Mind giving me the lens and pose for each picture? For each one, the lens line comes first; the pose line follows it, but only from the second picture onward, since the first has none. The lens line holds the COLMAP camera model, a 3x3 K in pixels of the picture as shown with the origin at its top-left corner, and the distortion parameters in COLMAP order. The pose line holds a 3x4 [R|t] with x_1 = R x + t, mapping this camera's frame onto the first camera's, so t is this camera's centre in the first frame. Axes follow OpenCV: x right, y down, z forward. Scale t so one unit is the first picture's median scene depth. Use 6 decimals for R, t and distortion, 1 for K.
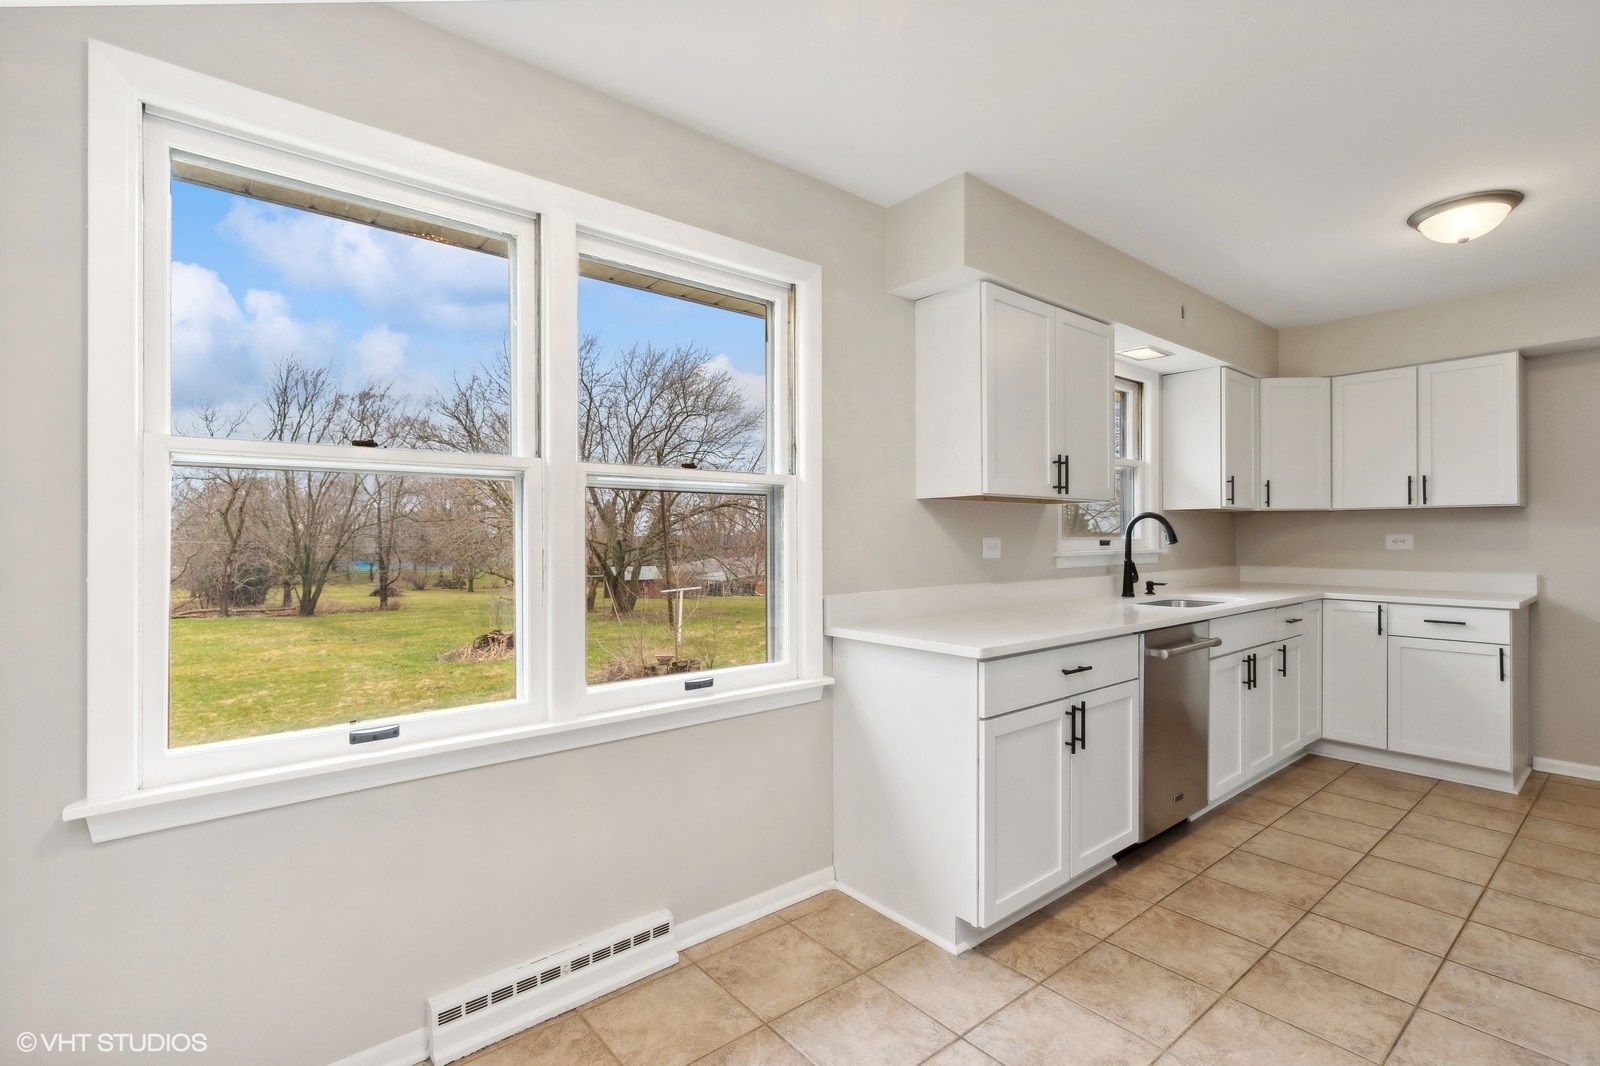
lens RADIAL K [[739.1, 0, 802.4], [0, 739.1, 533.5], [0, 0, 1]] dist [0.003002, 0.000292]
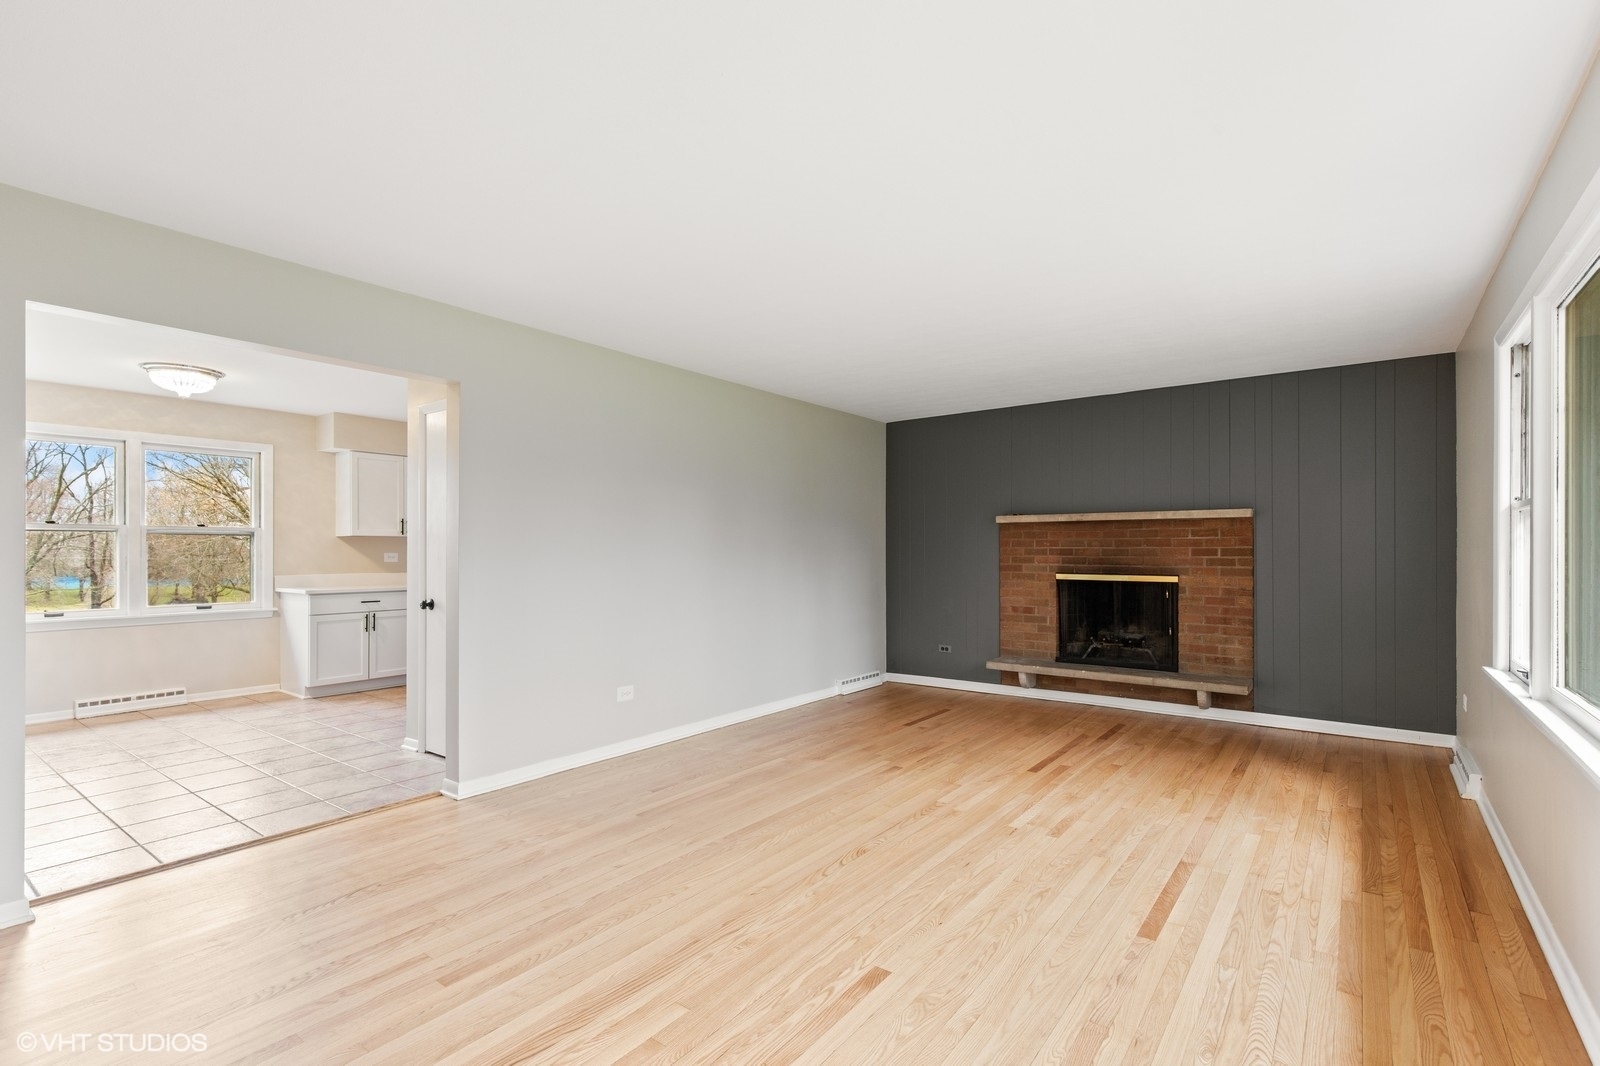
lens RADIAL K [[750.3, 0, 805.5], [0, 750.3, 550.9], [0, 0, 1]] dist [0.001299, 0.000321]
pose [[0.971776, 0.003520, 0.235880, 1.170692], [-0.004558, 0.999982, 0.003855, -0.017926], [-0.235863, -0.004821, 0.971774, -1.889304]]
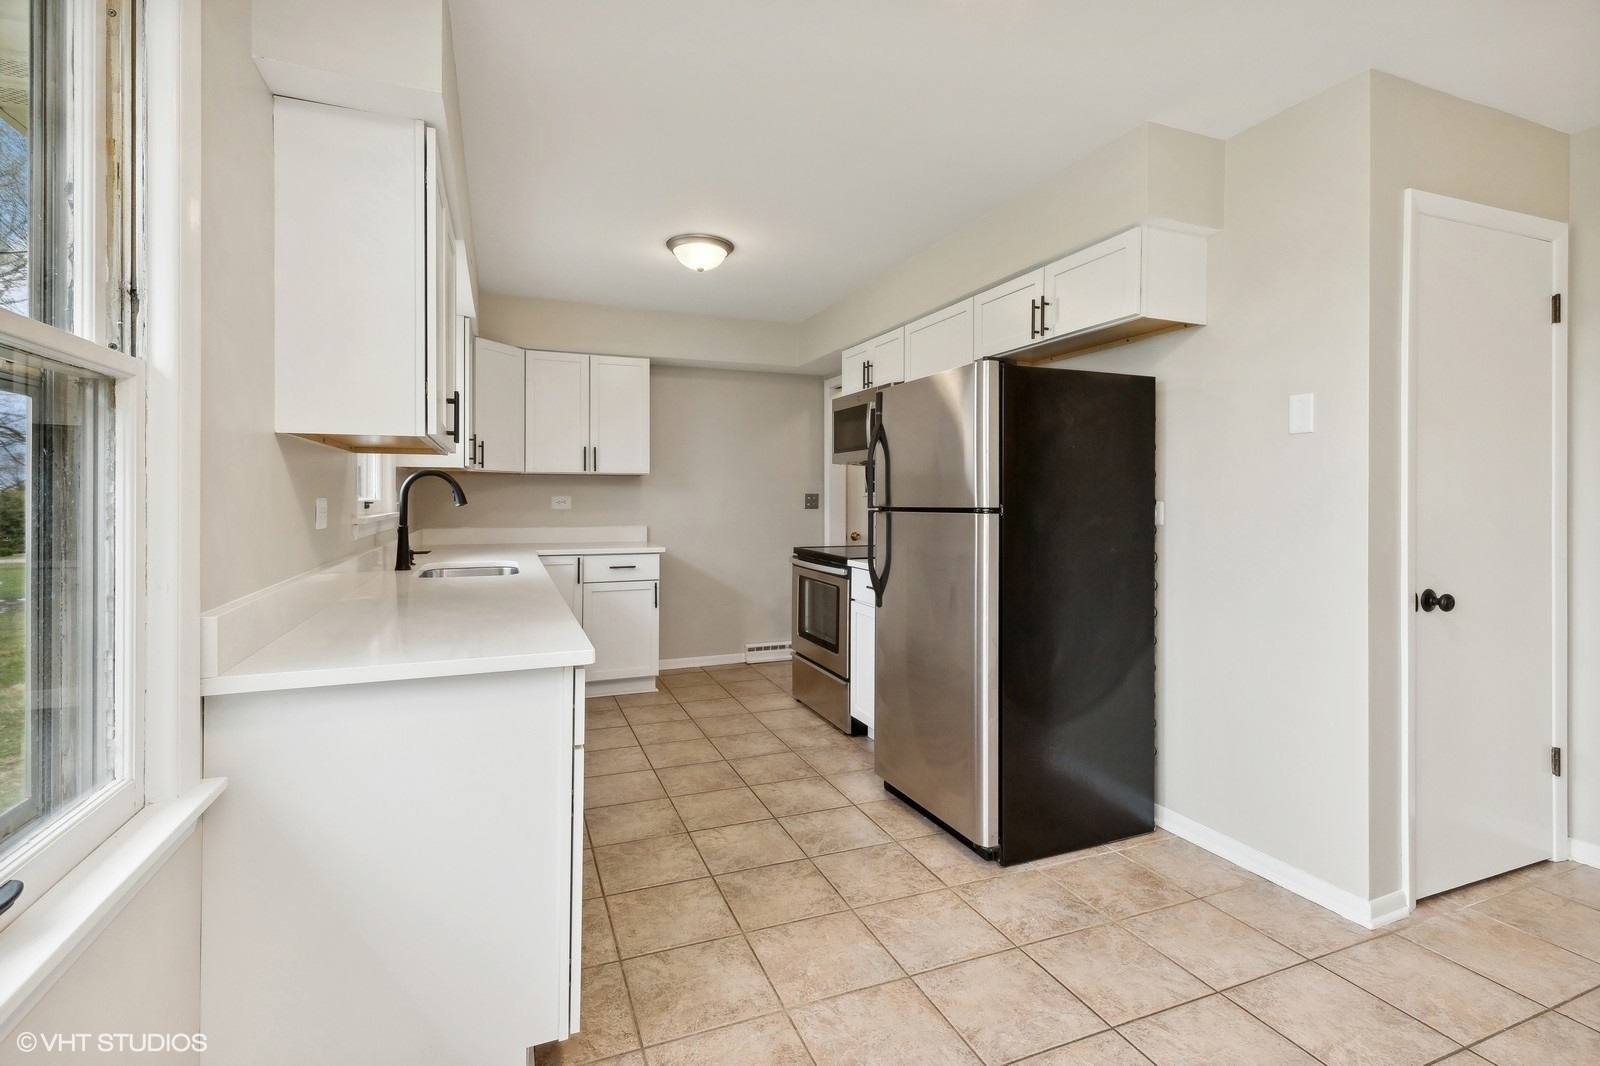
lens RADIAL K [[744.9, 0, 810.9], [0, 744.9, 499.2], [0, 0, 1]] dist [0.001715, 0.000086]
pose [[0.297847, 0.000329, 0.954613, -0.317815], [-0.005816, 0.999982, 0.001470, 0.003155], [-0.954596, -0.005989, 0.297844, 0.458939]]
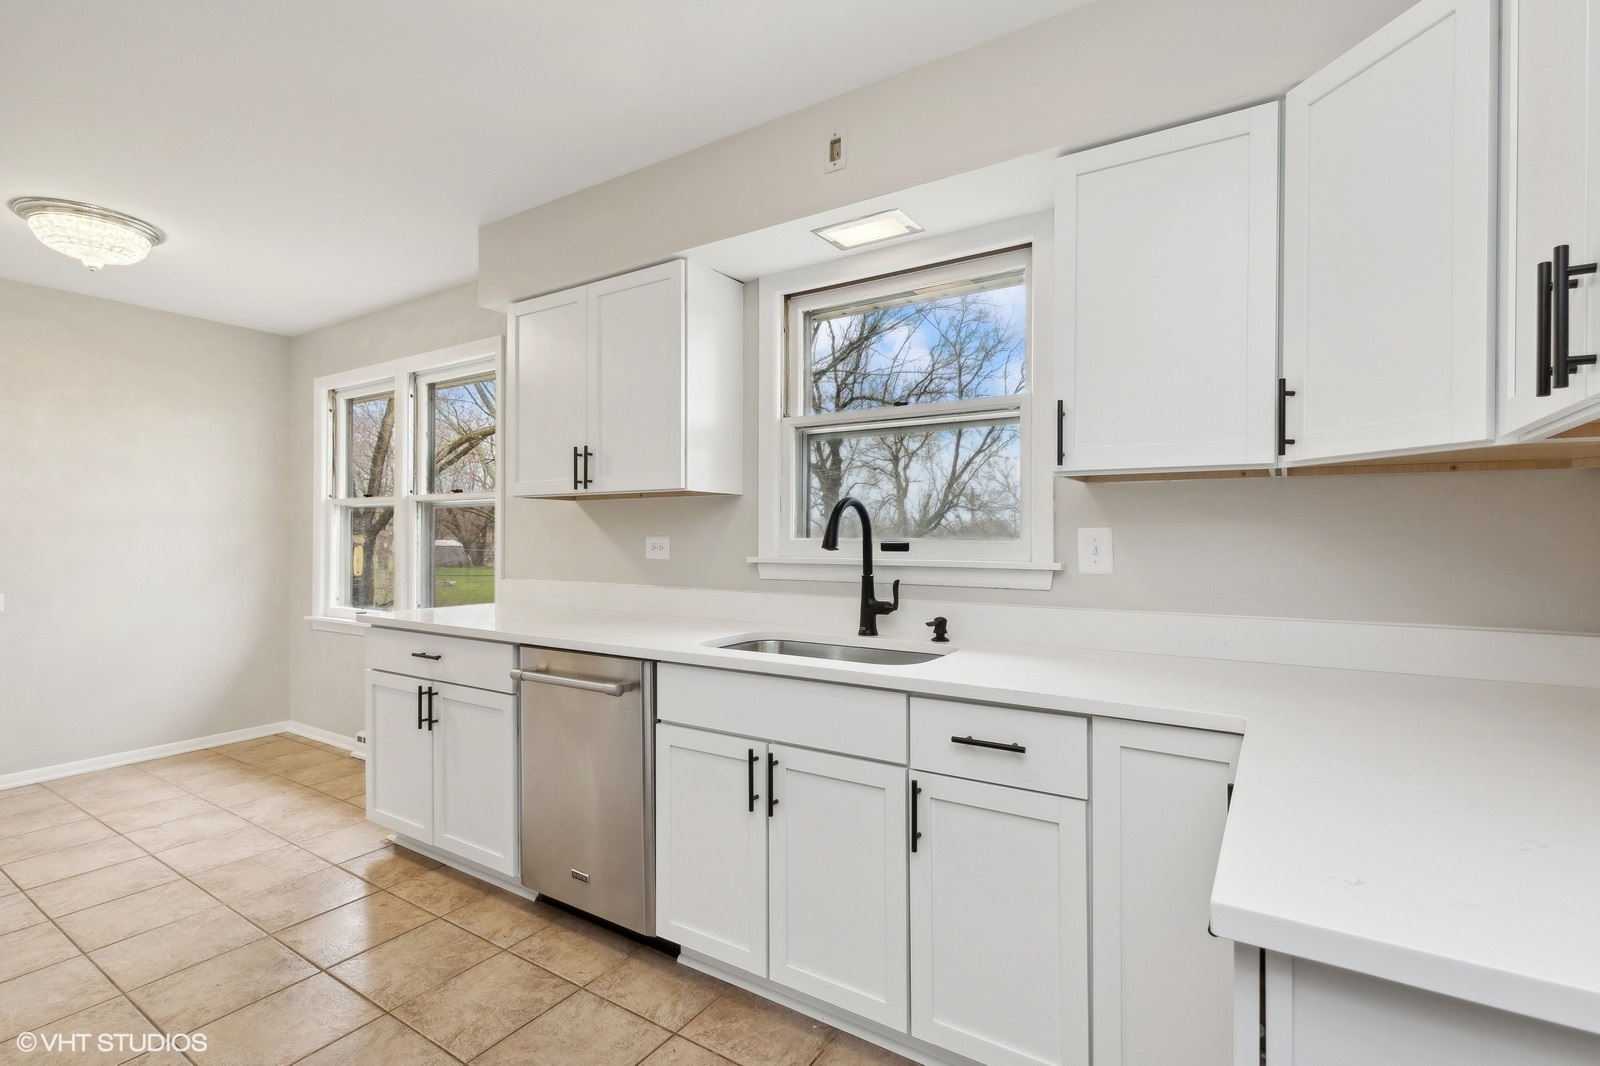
lens RADIAL K [[739.1, 0, 802.4], [0, 739.1, 533.5], [0, 0, 1]] dist [0.003002, 0.000292]
pose [[0.293689, -0.000639, -0.955901, 1.467685], [0.000794, 1.000000, -0.000425, 0.002464], [0.955901, -0.000634, 0.293690, 1.116894]]
